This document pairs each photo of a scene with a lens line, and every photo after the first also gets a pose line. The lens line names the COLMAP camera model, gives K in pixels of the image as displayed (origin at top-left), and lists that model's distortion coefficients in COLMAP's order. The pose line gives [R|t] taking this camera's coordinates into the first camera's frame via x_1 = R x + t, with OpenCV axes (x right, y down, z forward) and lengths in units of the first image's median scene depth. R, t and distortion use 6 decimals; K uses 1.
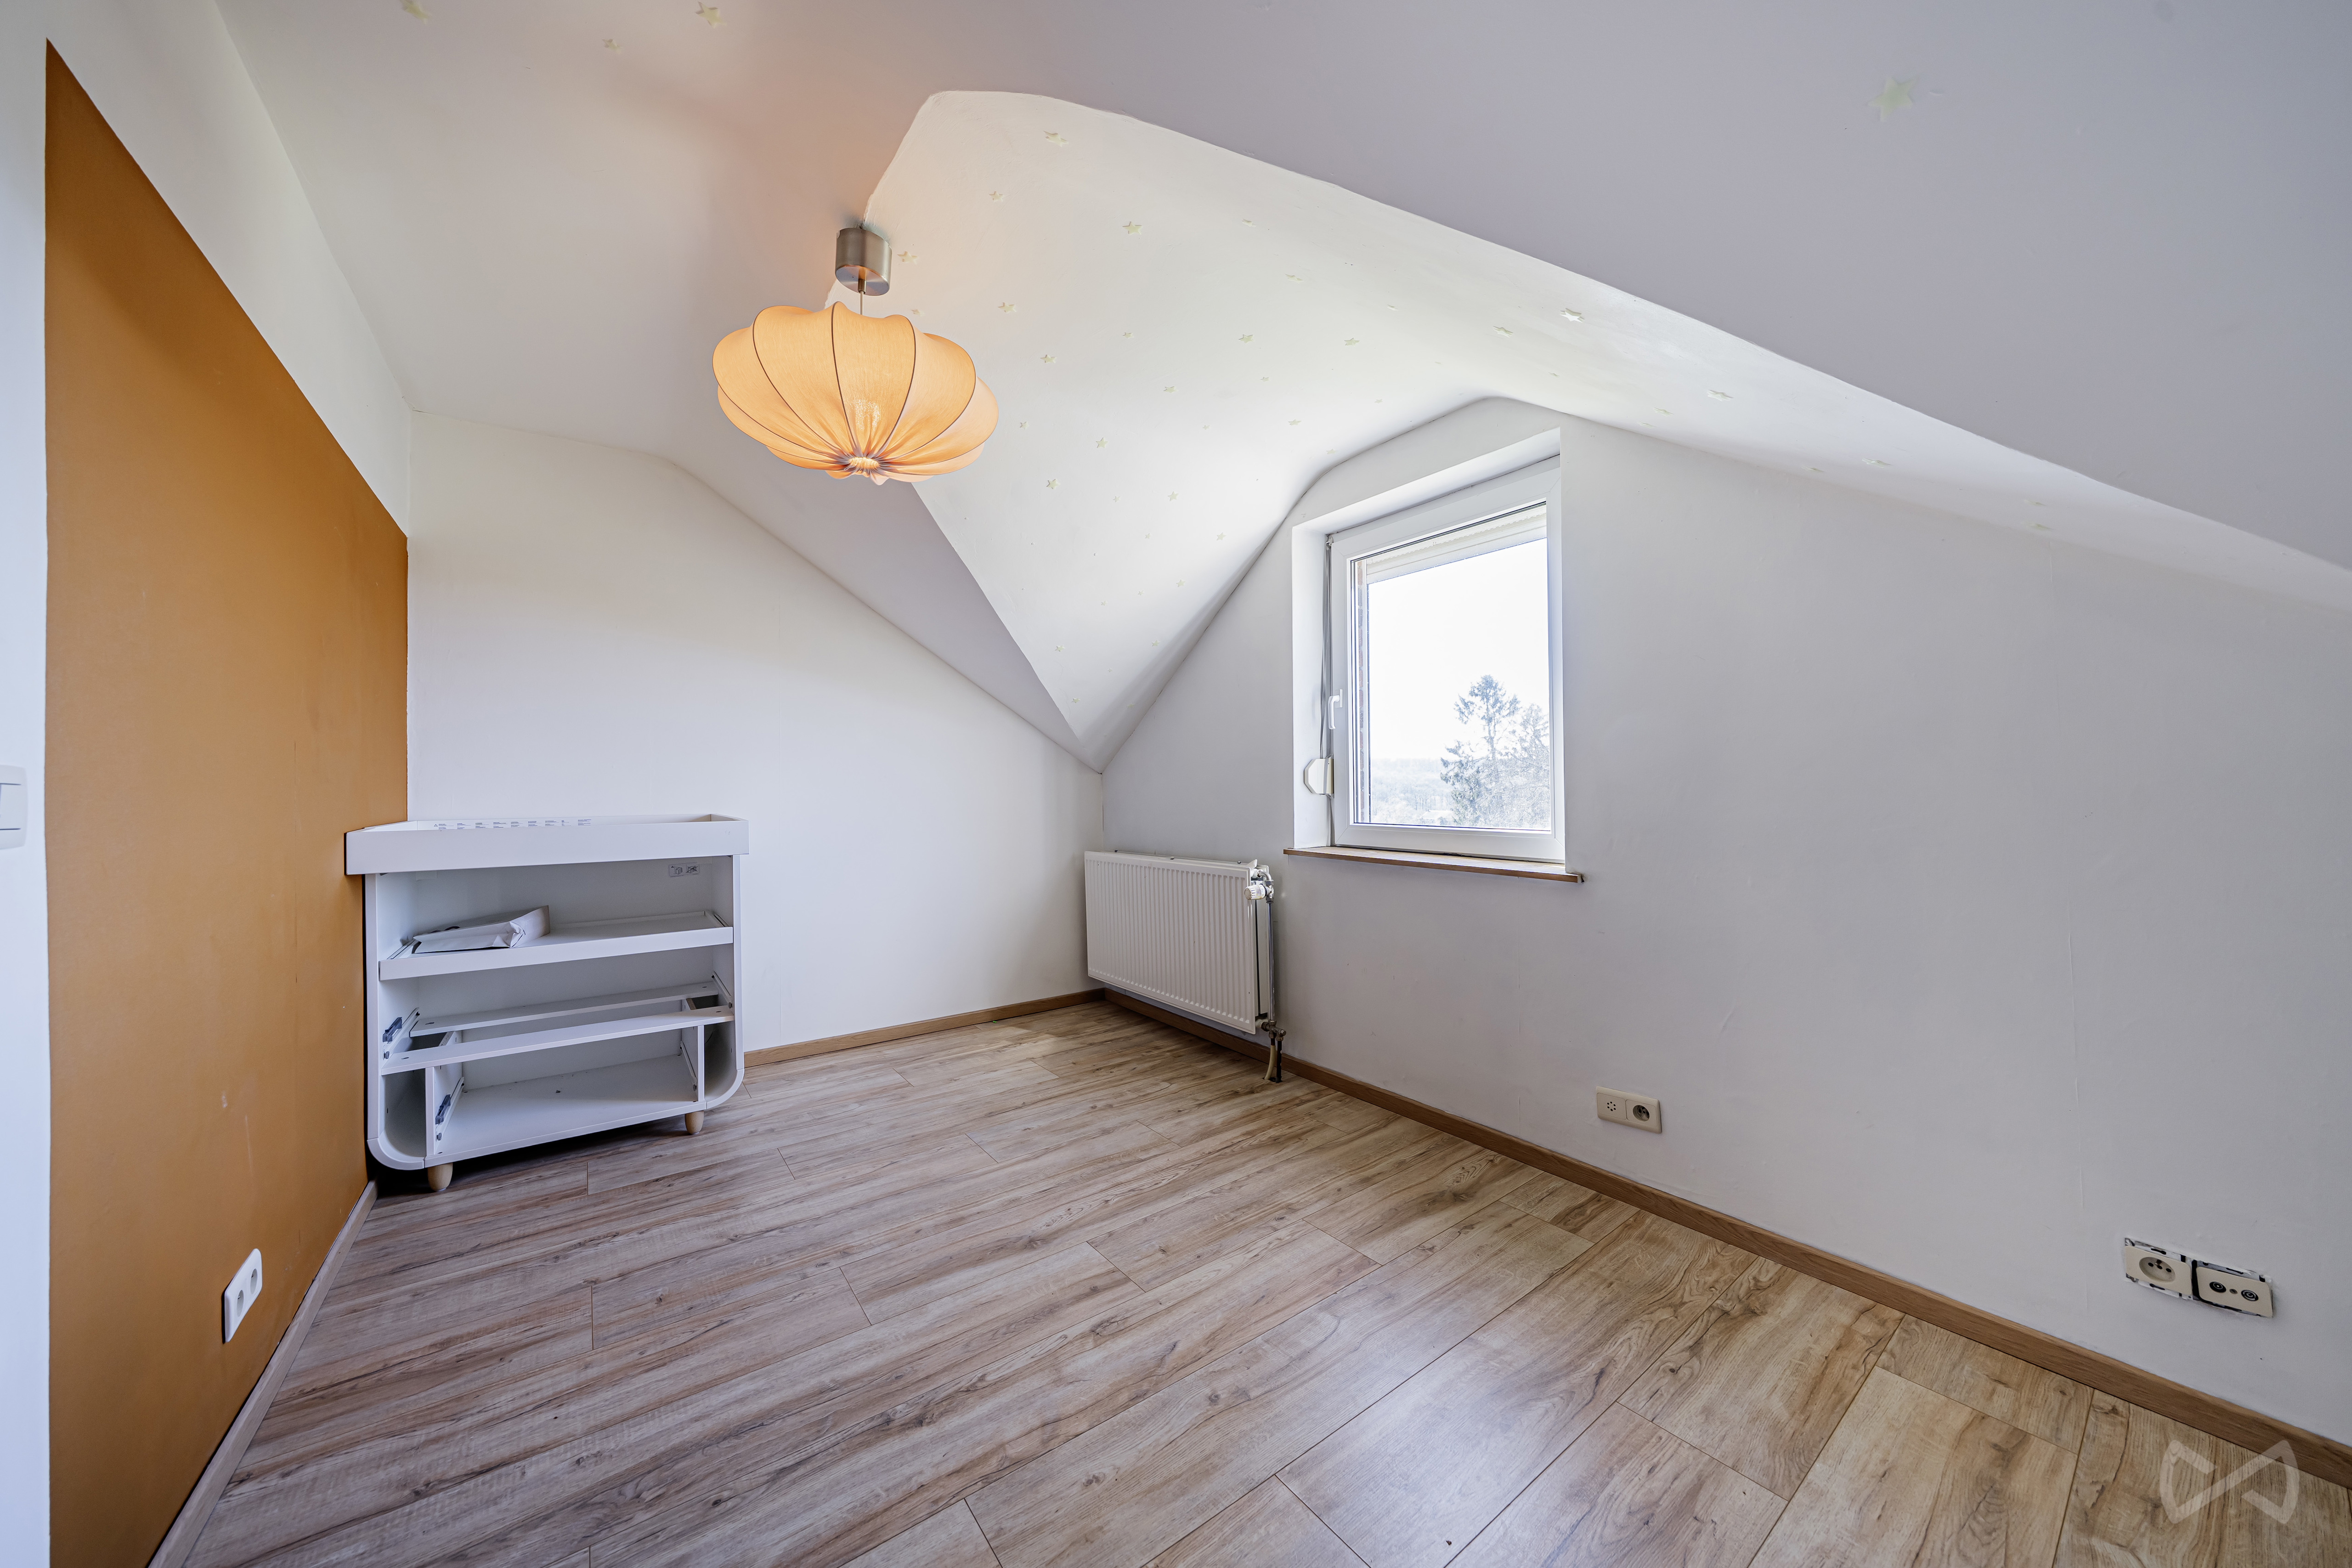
lens RADIAL K [[799.0, 0, 1182.1], [0, 799.0, 785.9], [0, 0, 1]] dist [-0.003702, -0.000209]
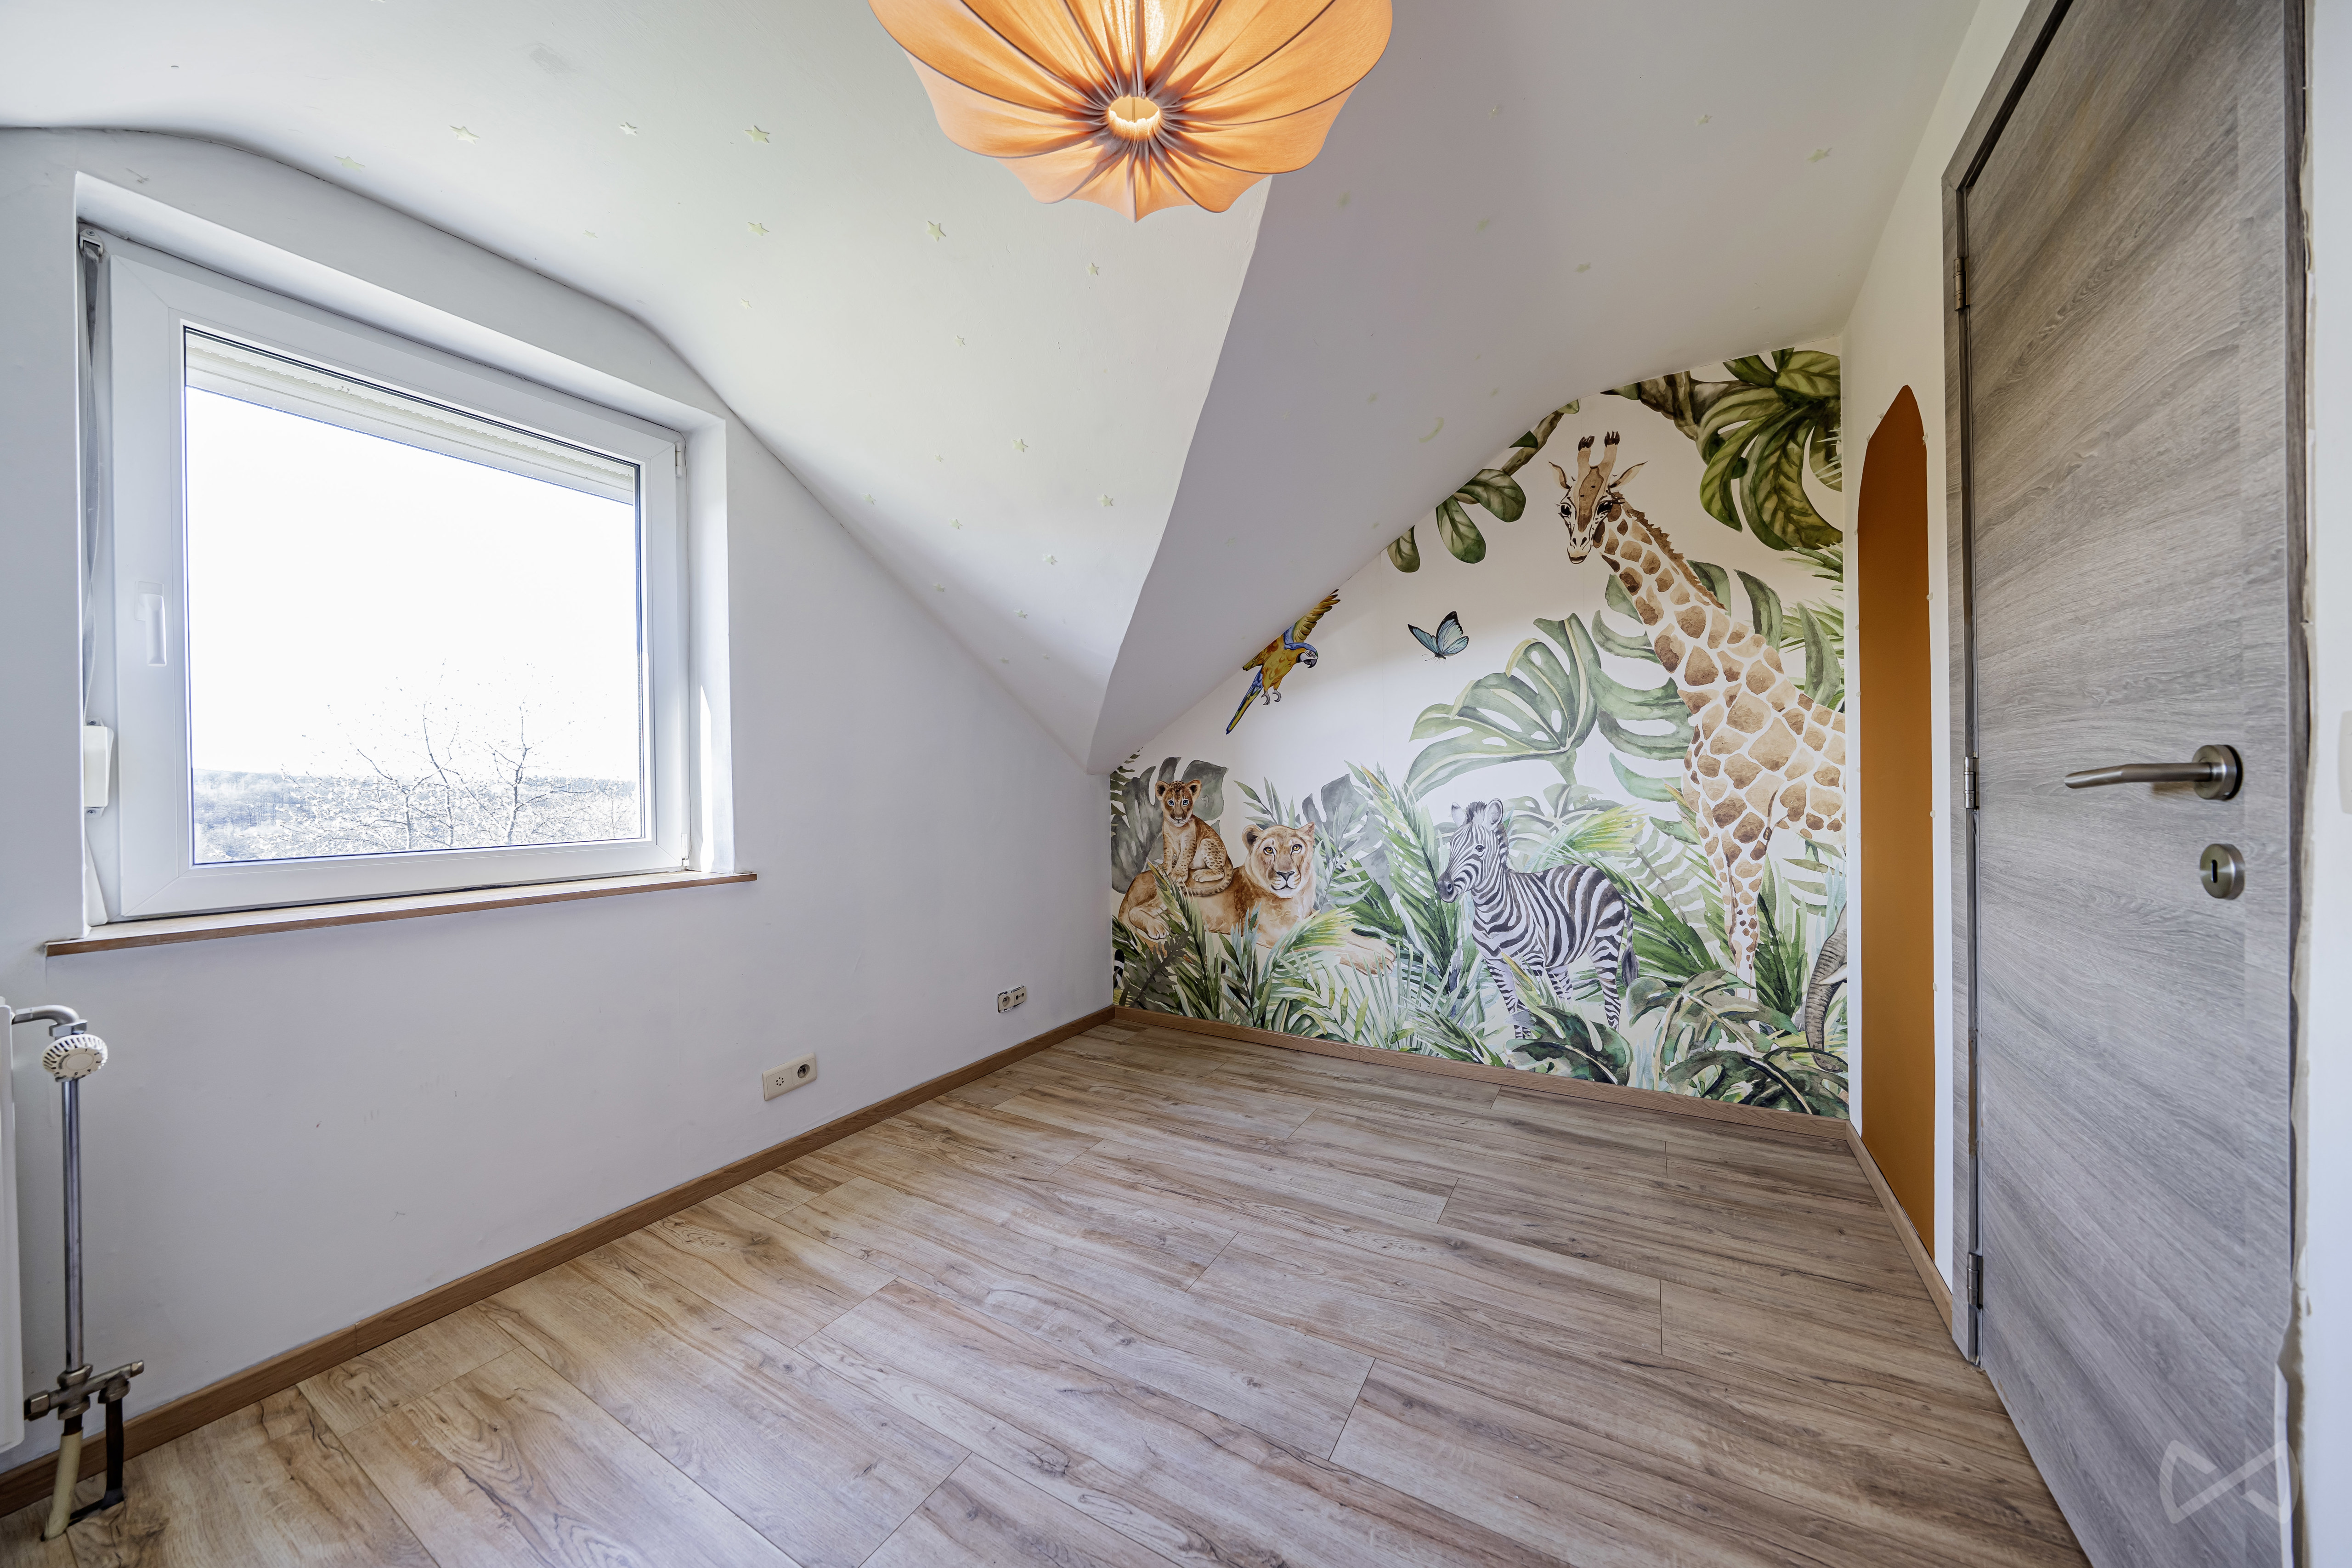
lens RADIAL K [[799.0, 0, 1182.1], [0, 799.0, 785.9], [0, 0, 1]] dist [-0.003702, -0.000209]
pose [[-0.387882, 0.011469, 0.921638, -0.756526], [0.015485, 0.999863, -0.005926, 0.016967], [-0.921579, 0.011973, -0.388006, 1.019733]]
